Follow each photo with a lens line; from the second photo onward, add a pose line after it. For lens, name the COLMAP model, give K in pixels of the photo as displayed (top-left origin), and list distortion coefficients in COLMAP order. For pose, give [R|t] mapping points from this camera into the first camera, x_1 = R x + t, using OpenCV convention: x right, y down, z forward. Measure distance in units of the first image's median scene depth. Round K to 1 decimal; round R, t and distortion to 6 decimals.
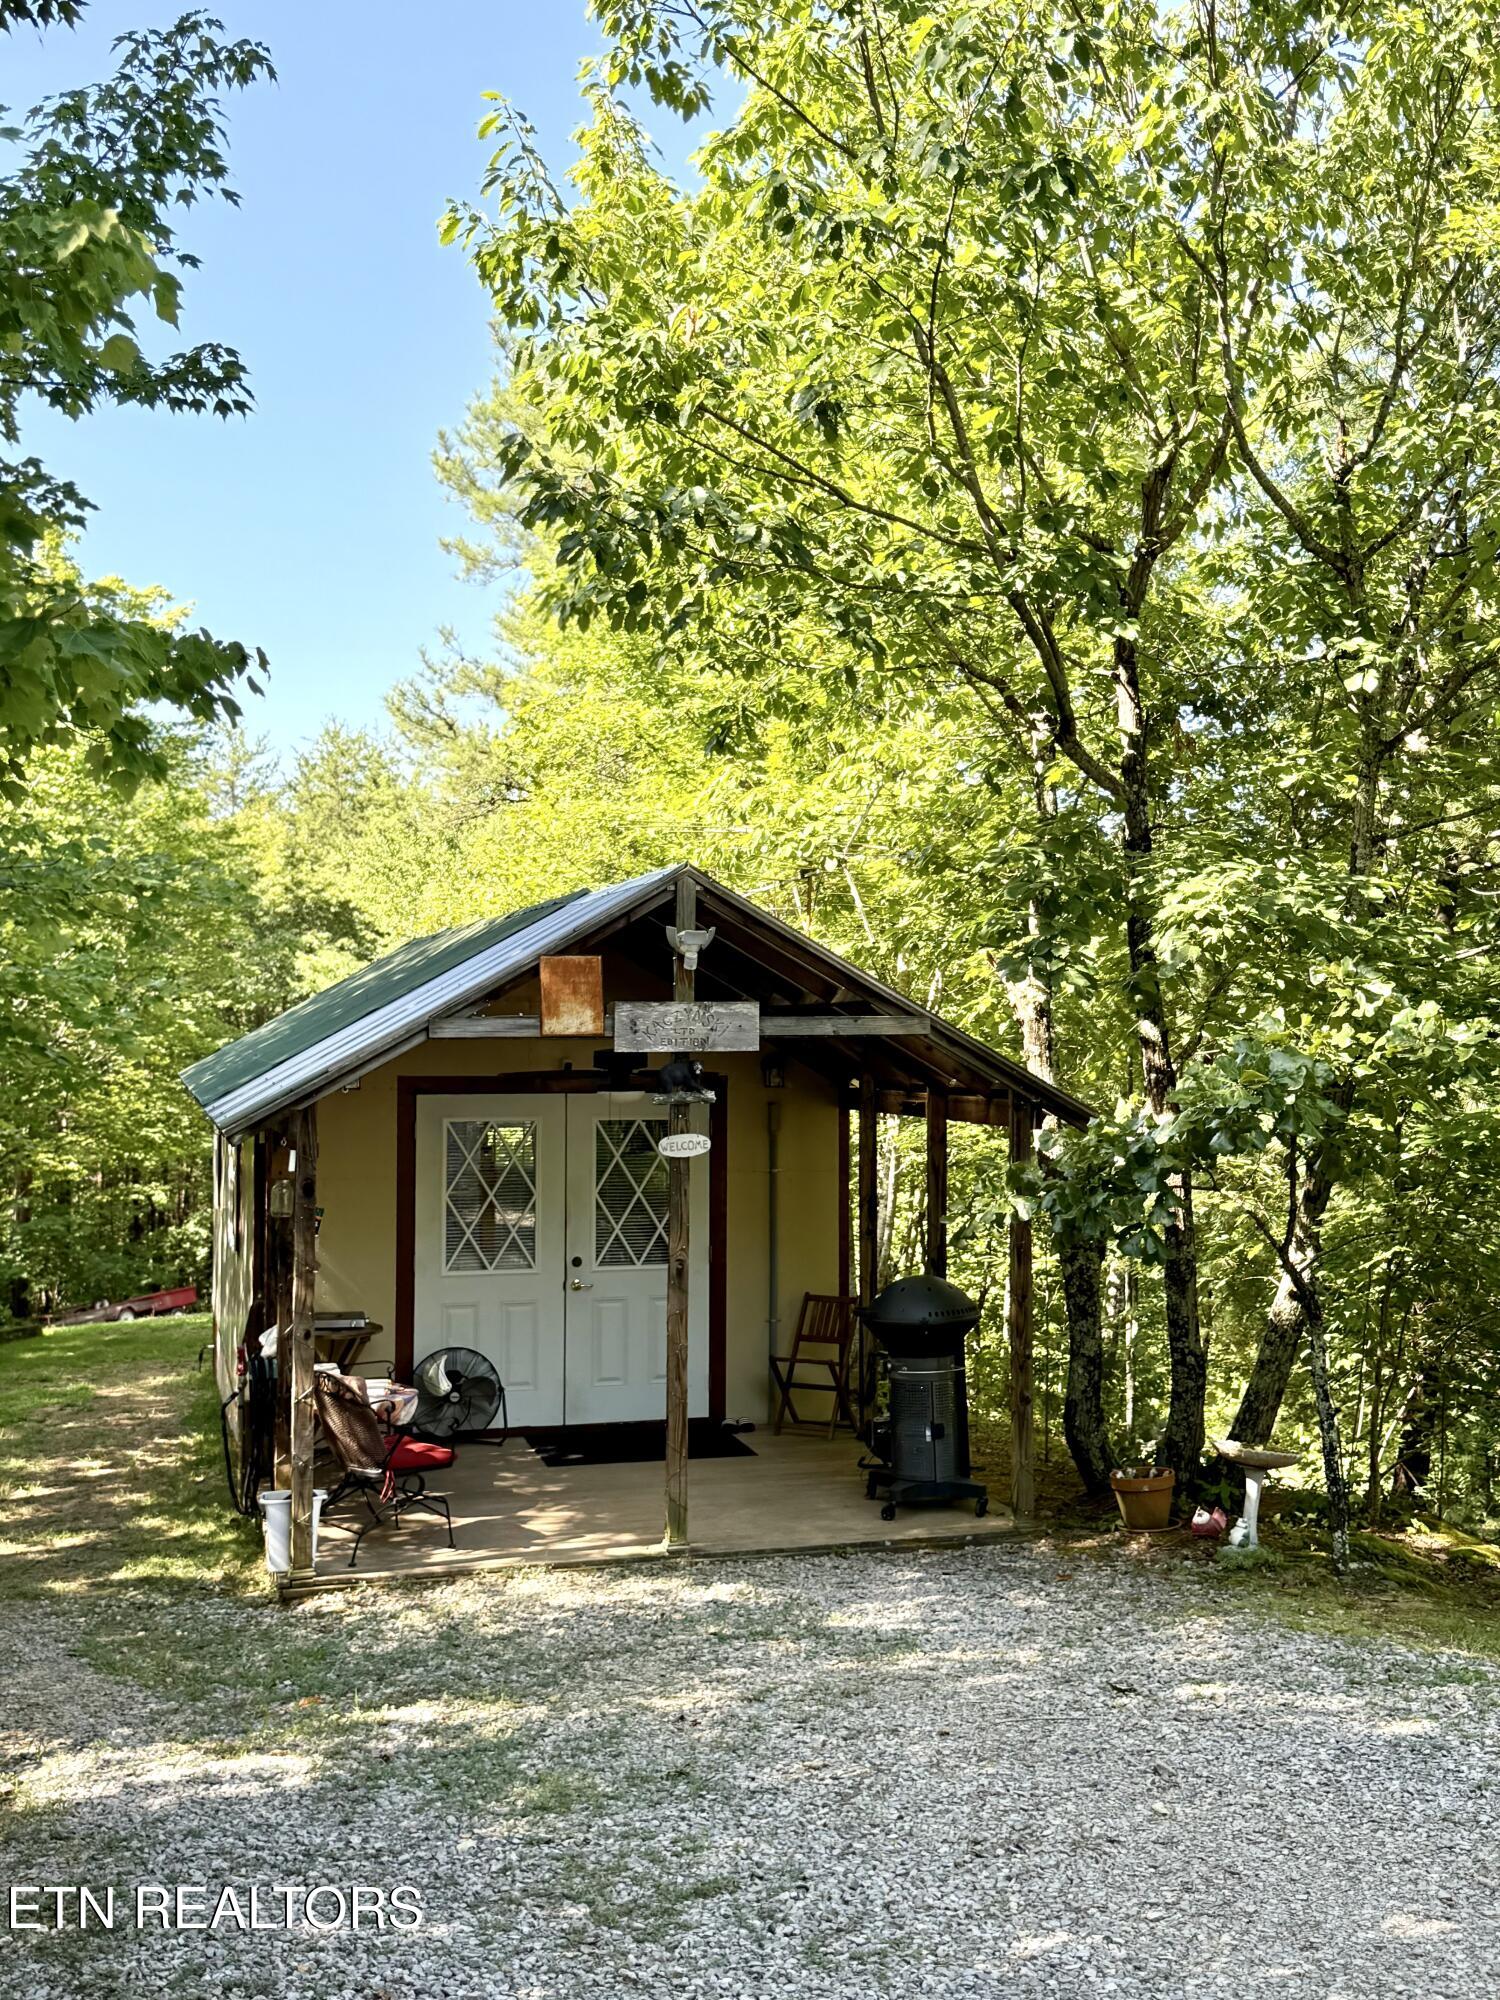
lens RADIAL K [[2077.3, 0, 755.0], [0, 2077.3, 1003.3], [0, 0, 1]] dist [0.116820, 0.000000]
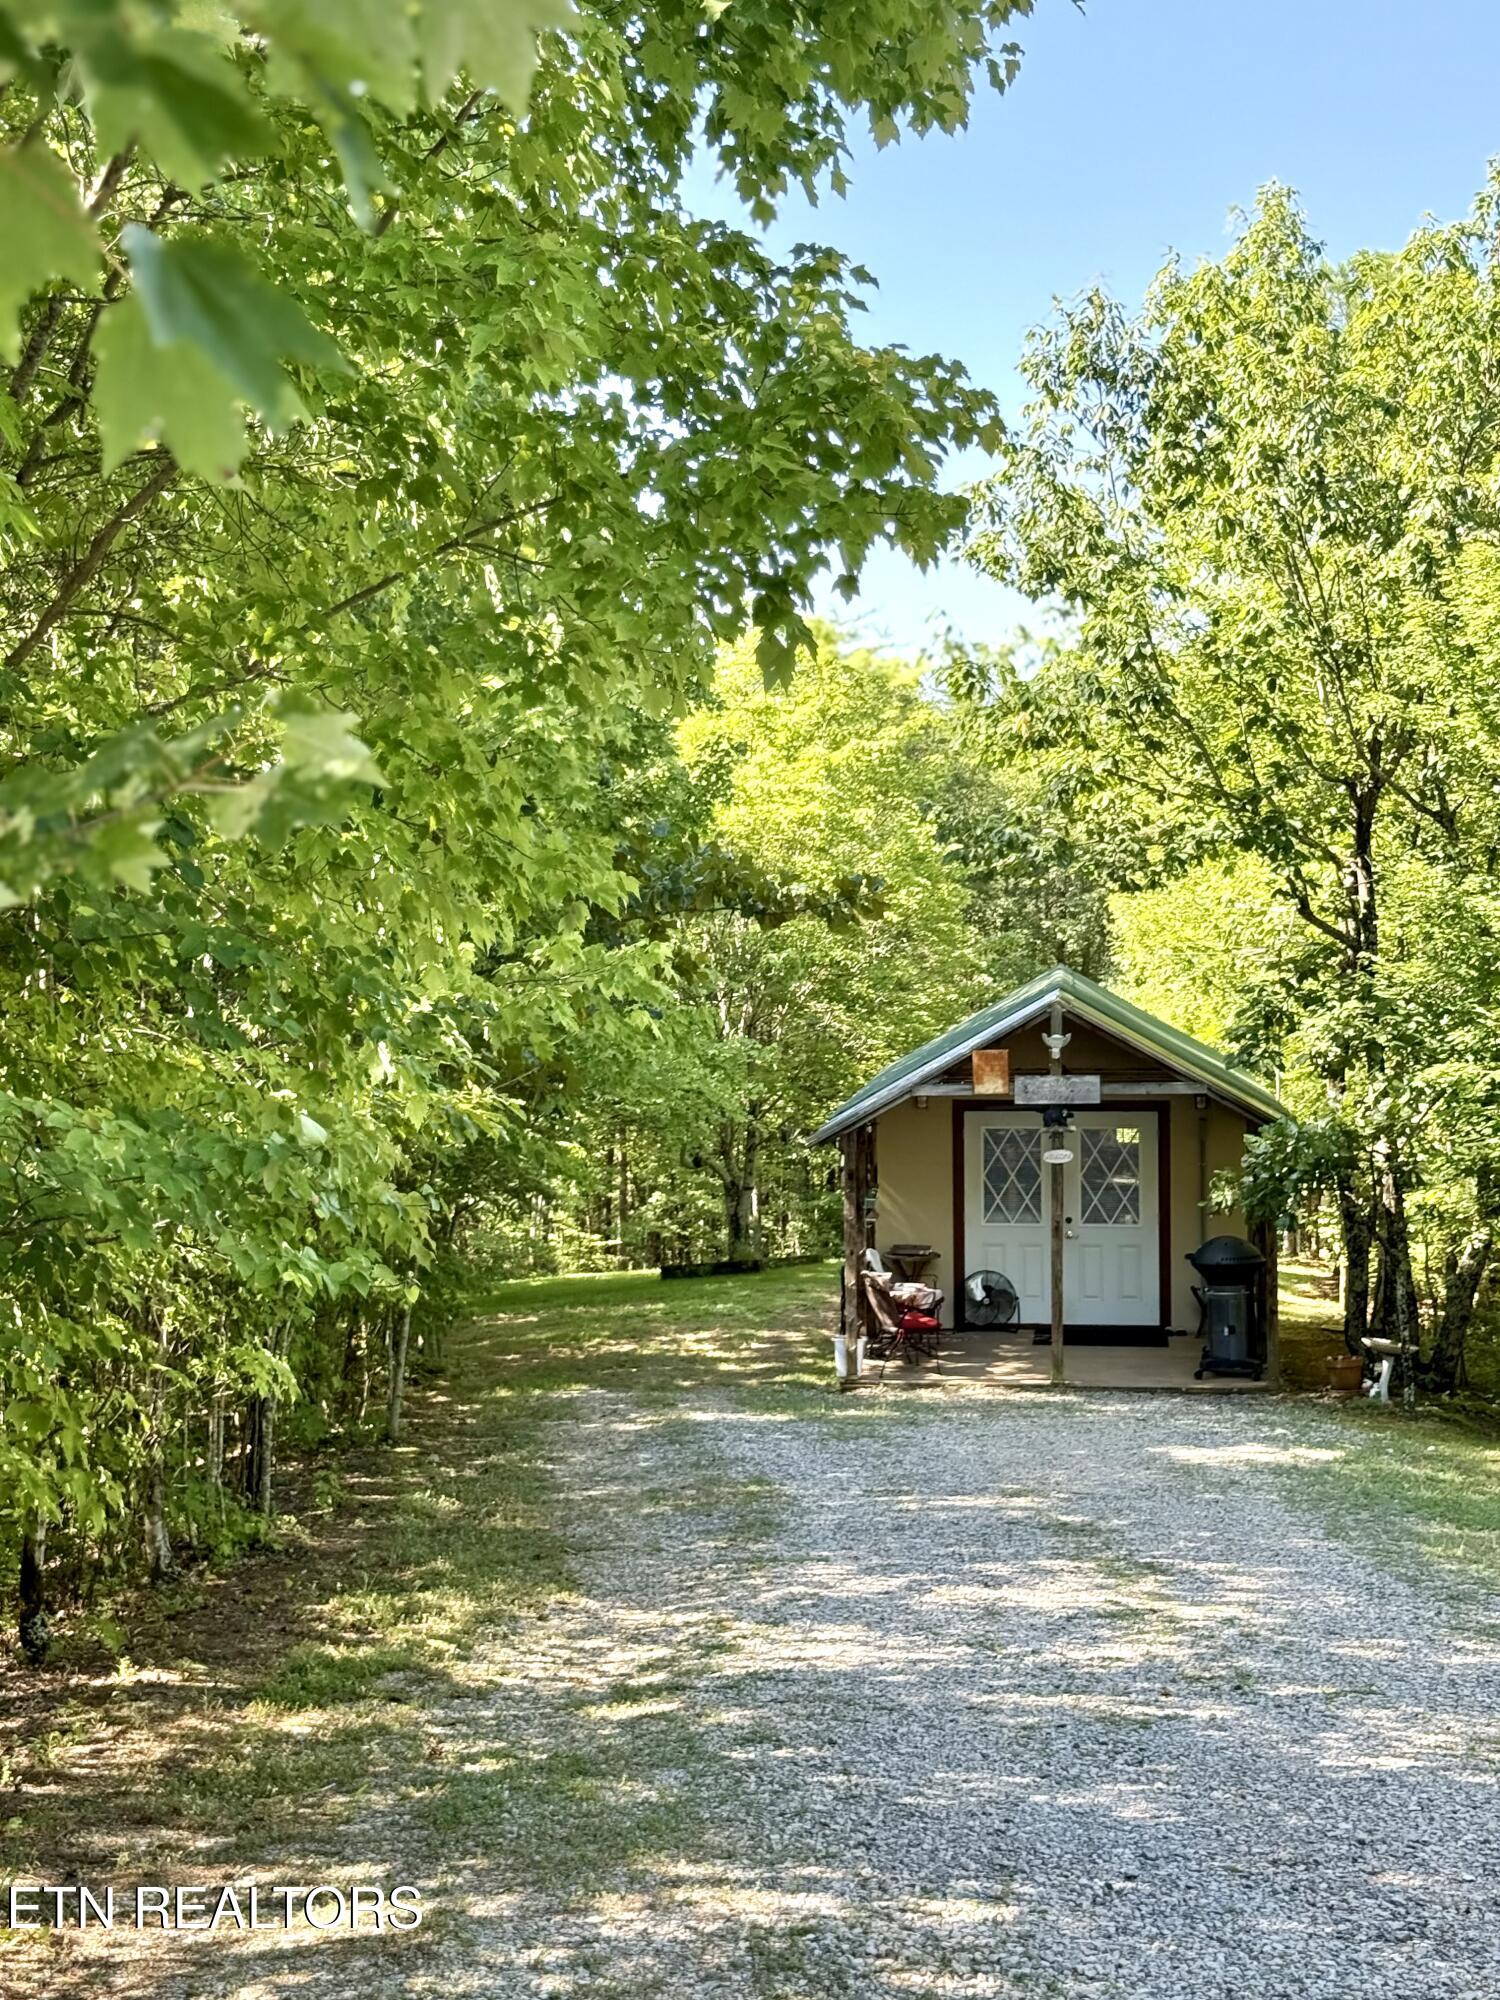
lens RADIAL K [[2799.5, 0, 749.0], [0, 2799.5, 999.0], [0, 0, 1]] dist [-0.002774, 0.000000]
pose [[0.918581, 0.003720, -0.395216, 0.652795], [0.013897, 0.999033, 0.041704, -0.164929], [0.394989, -0.043801, 0.917641, -1.254526]]
